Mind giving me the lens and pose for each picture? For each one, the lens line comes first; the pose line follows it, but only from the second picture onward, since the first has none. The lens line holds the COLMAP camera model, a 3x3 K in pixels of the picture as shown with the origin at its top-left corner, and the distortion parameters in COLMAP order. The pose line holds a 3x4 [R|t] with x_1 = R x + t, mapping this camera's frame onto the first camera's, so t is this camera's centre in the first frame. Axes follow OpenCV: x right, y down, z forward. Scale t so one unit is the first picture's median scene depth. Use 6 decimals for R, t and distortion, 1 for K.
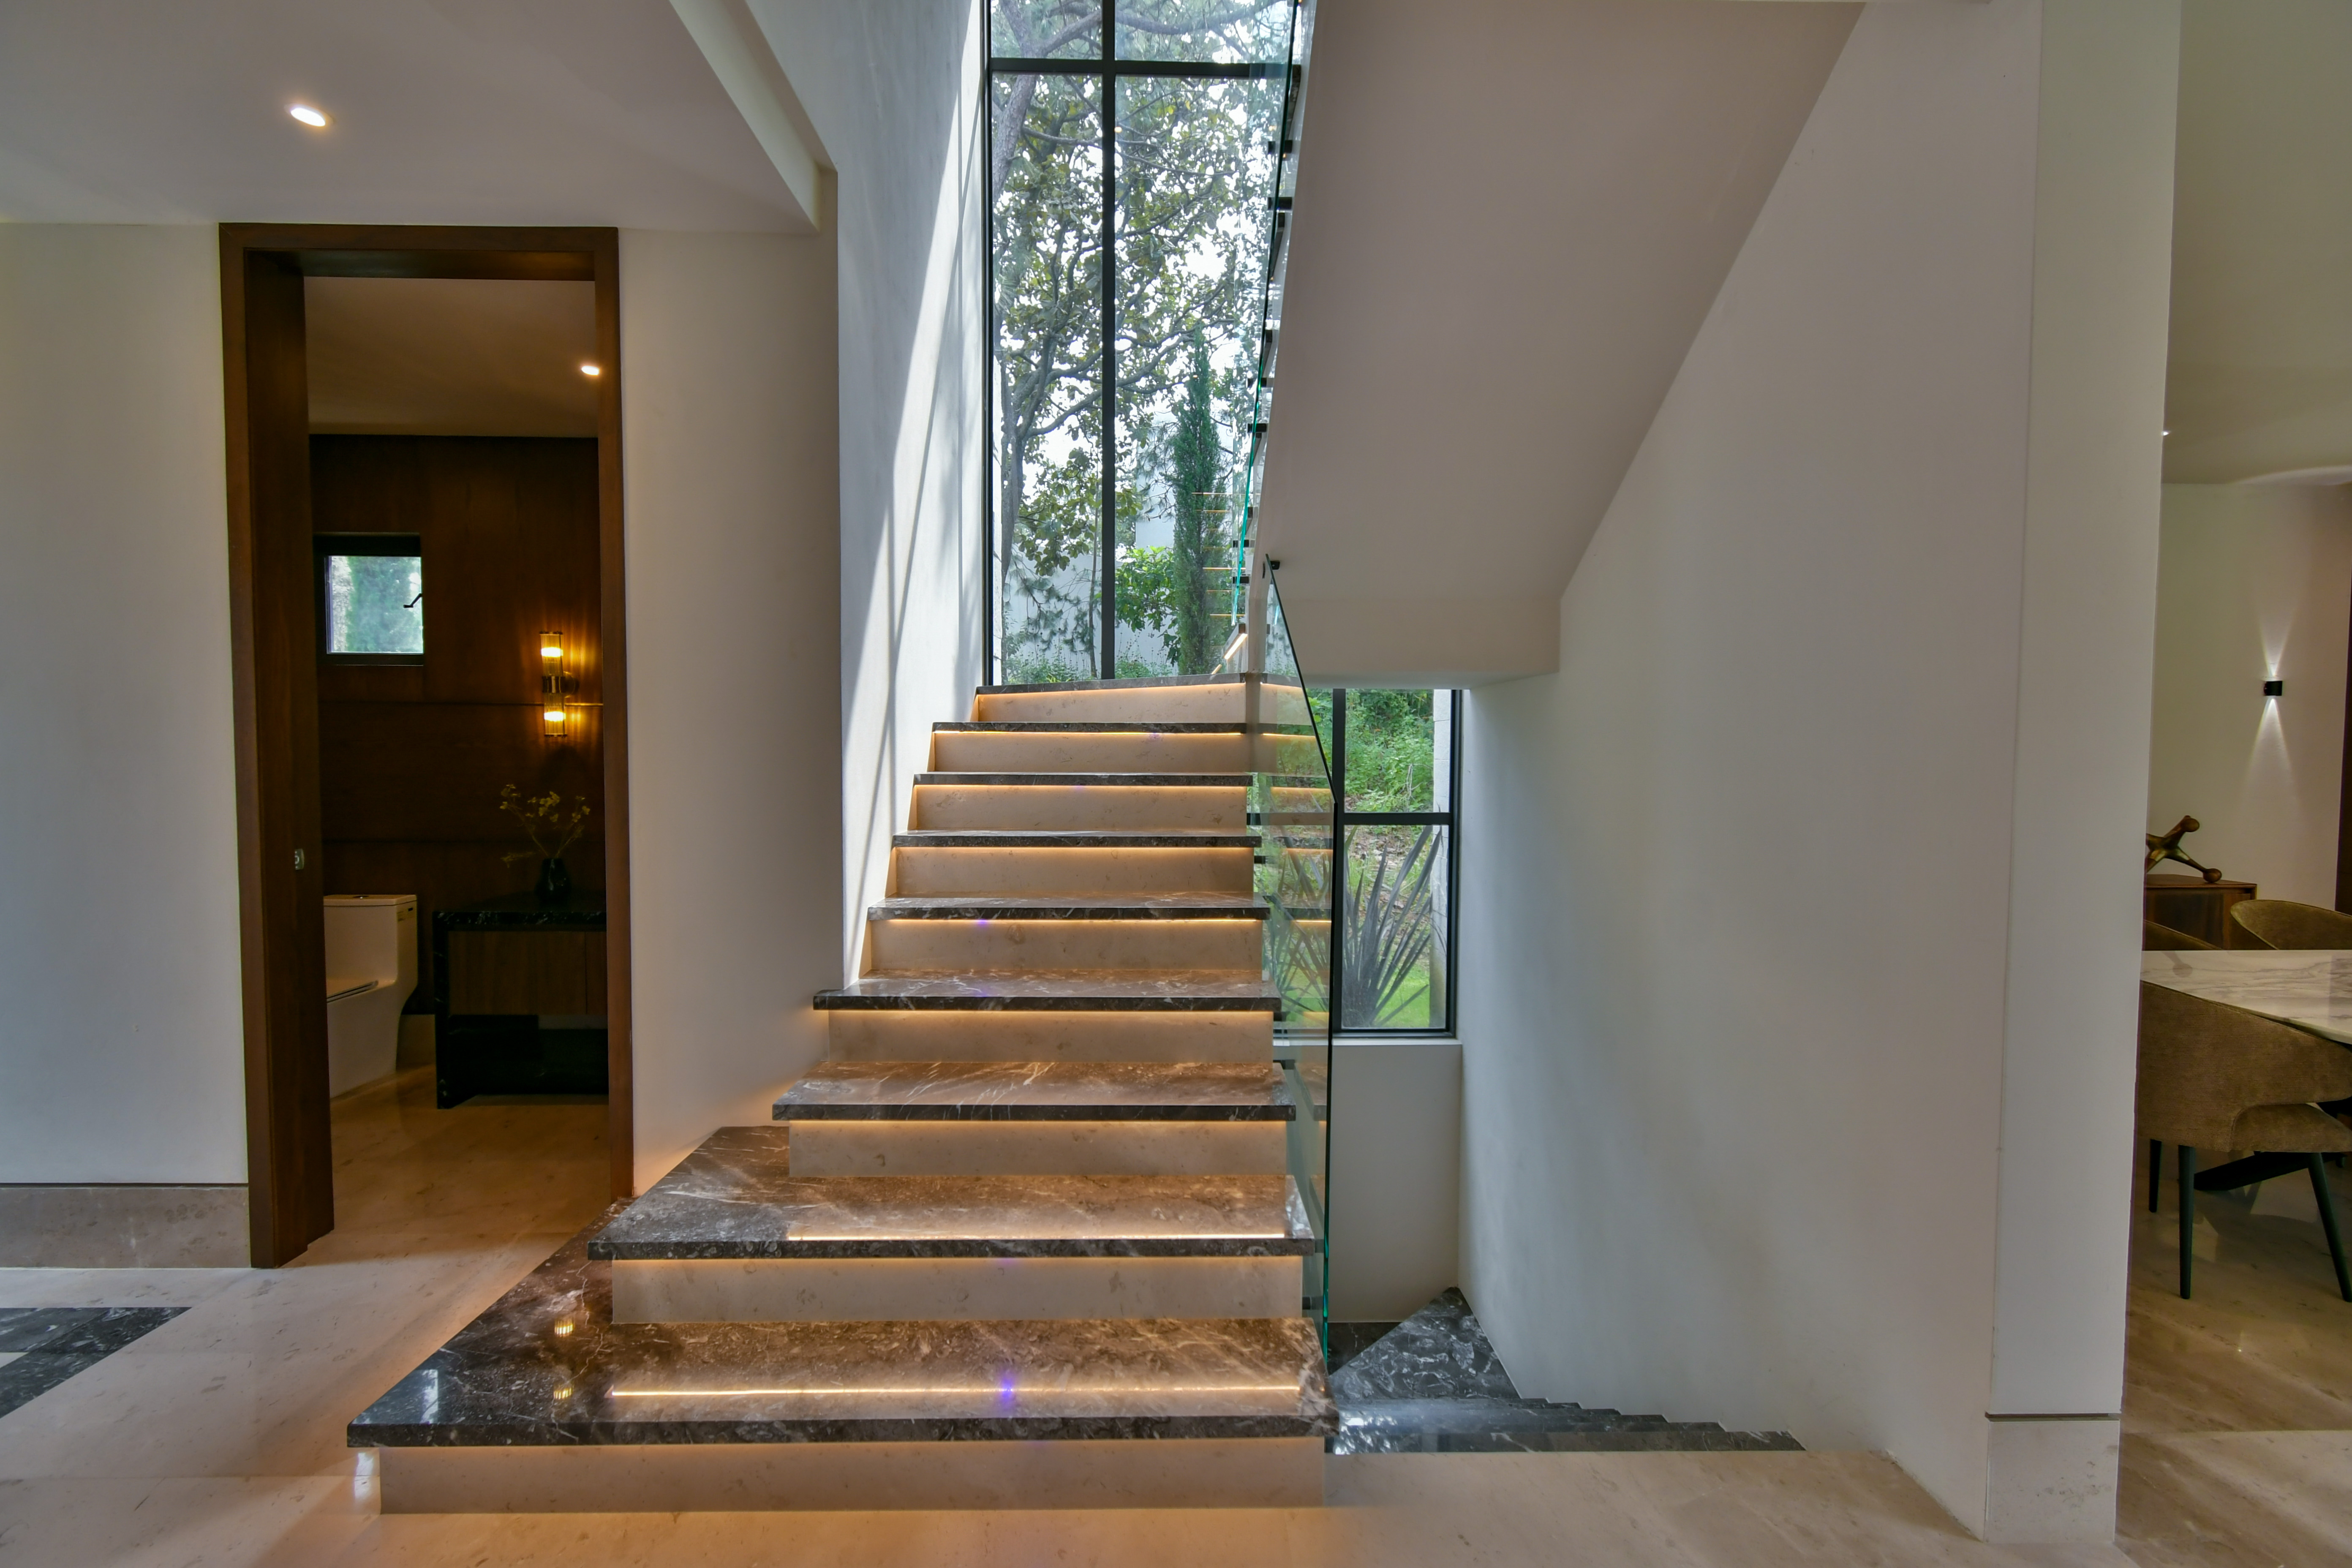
lens RADIAL K [[1046.5, 0, 1179.7], [0, 1046.5, 785.9], [0, 0, 1]] dist [0.009323, -0.003872]
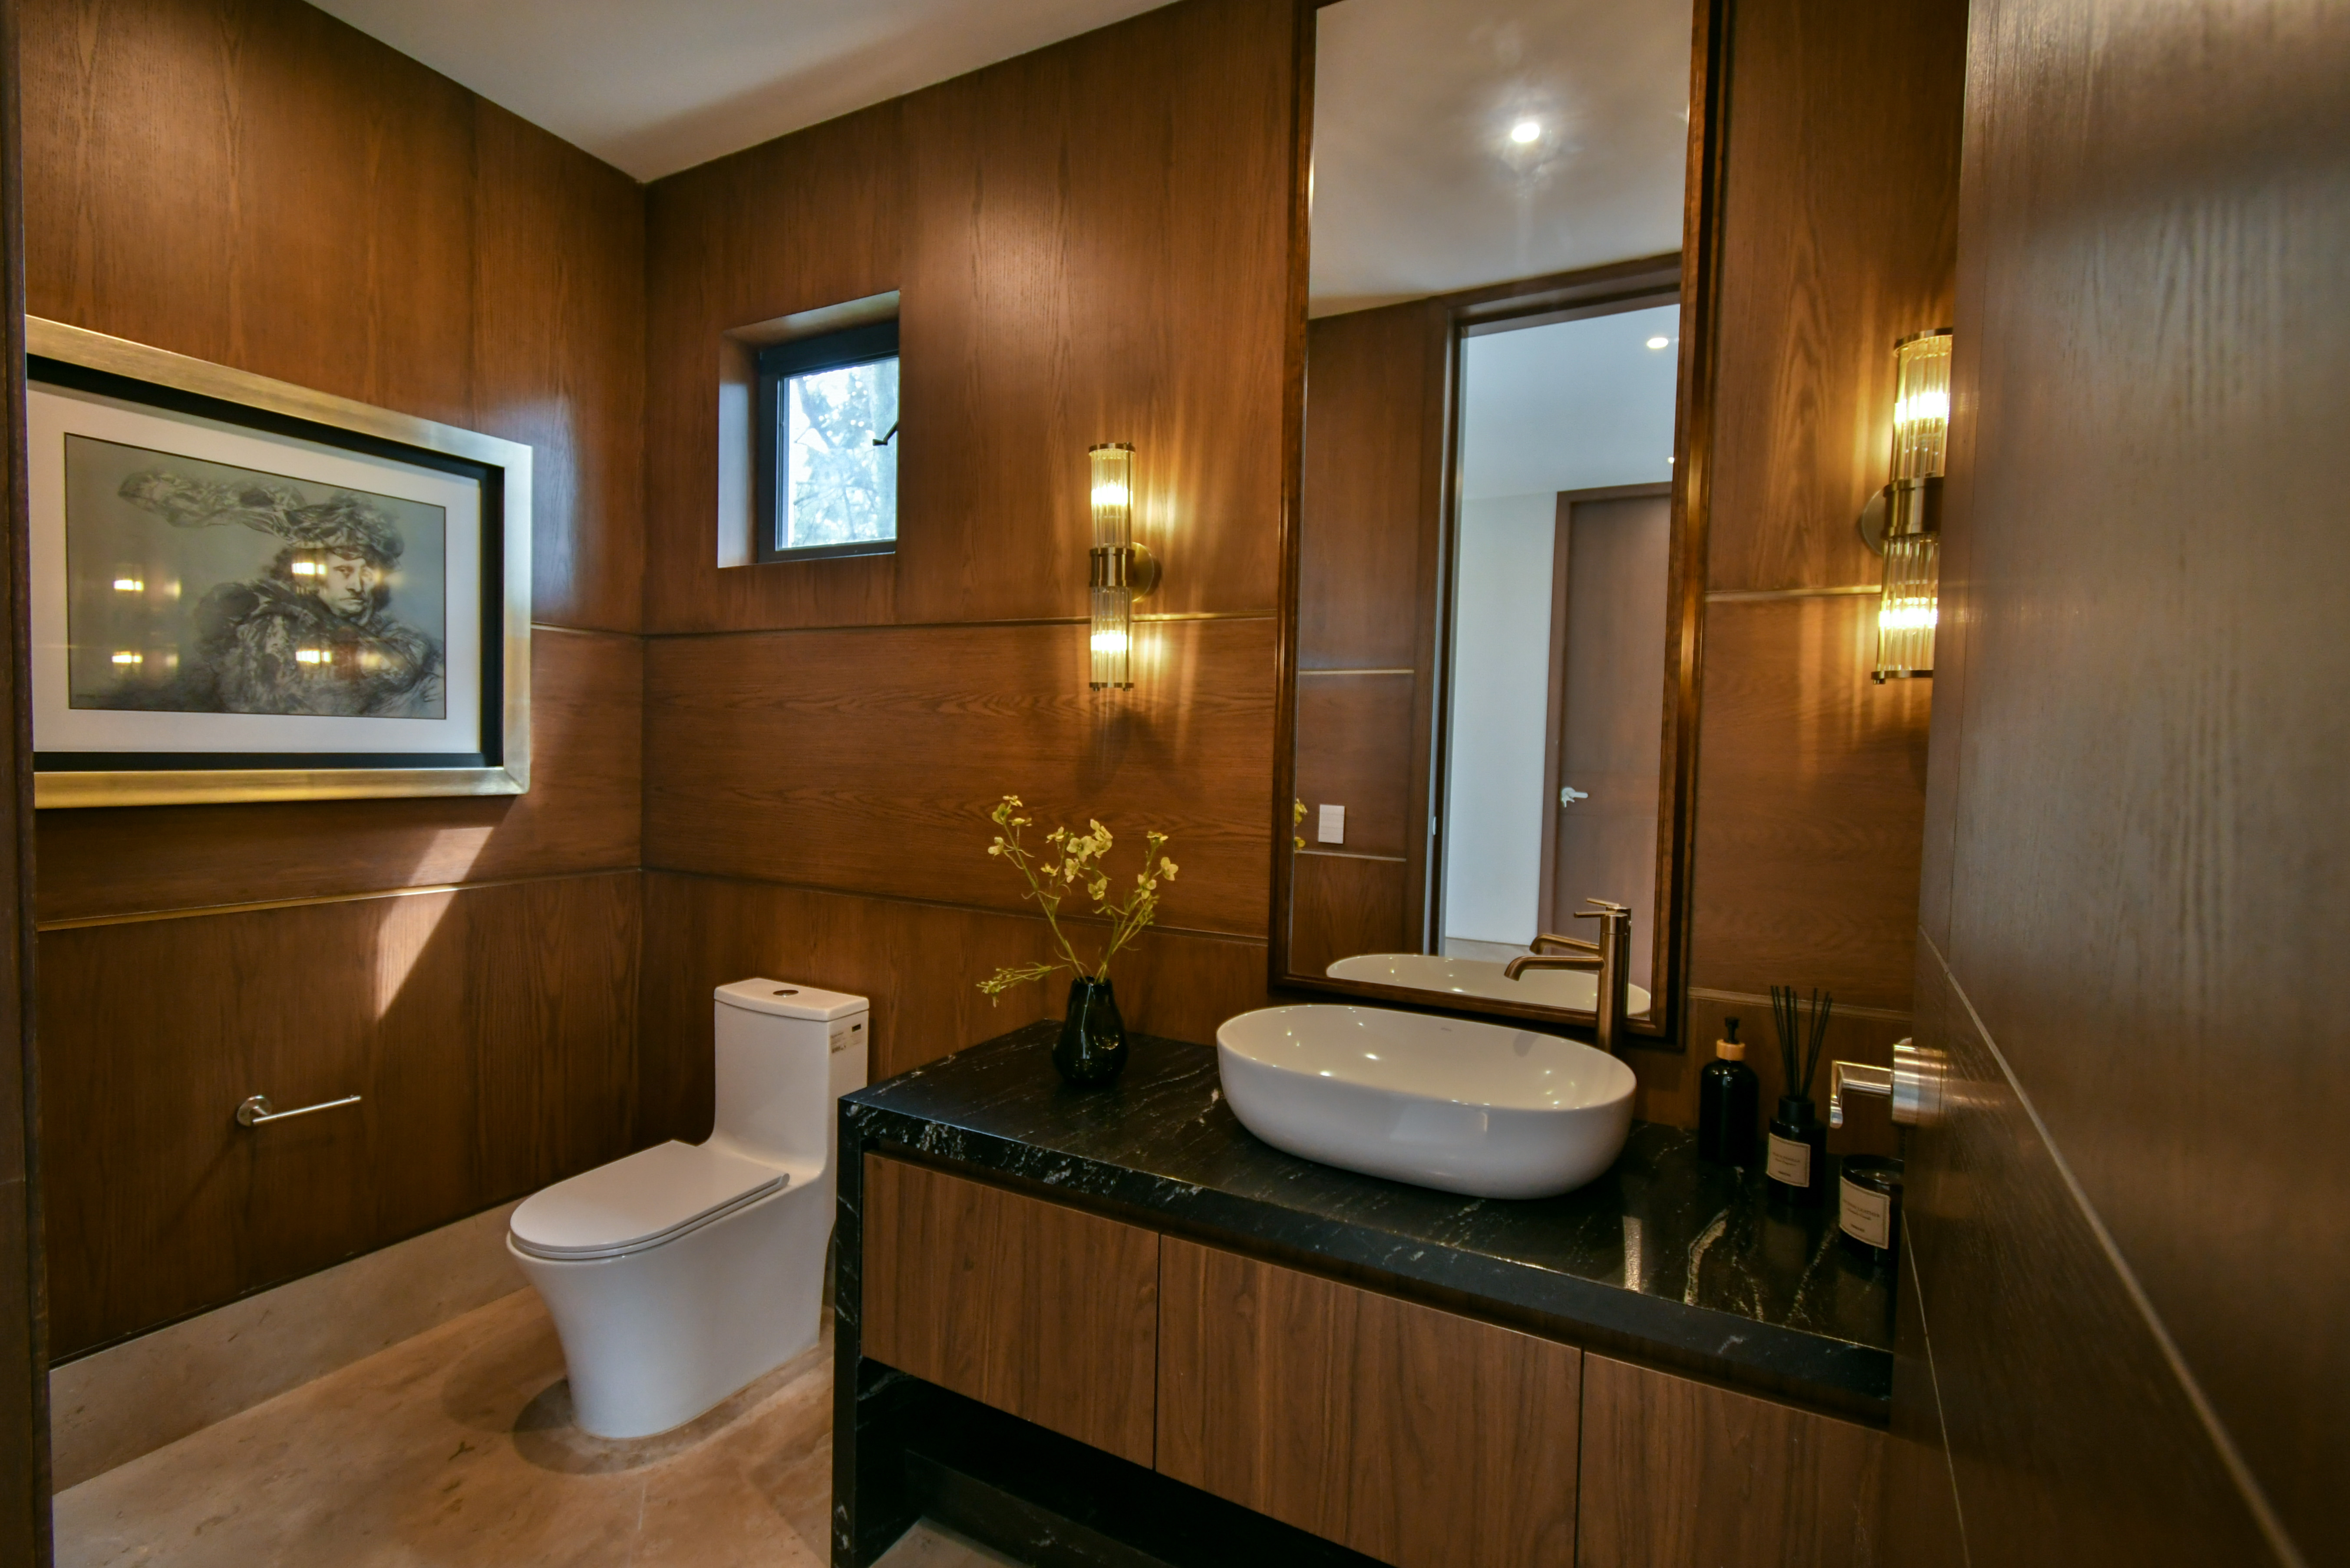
lens RADIAL K [[1012.5, 0, 1172.3], [0, 1012.5, 788.0], [0, 0, 1]] dist [-0.002711, -0.000076]
pose [[0.888692, 0.036360, -0.457061, -0.381064], [-0.040987, 0.999160, -0.000209, -0.006707], [0.456669, 0.018919, 0.889435, 0.643637]]
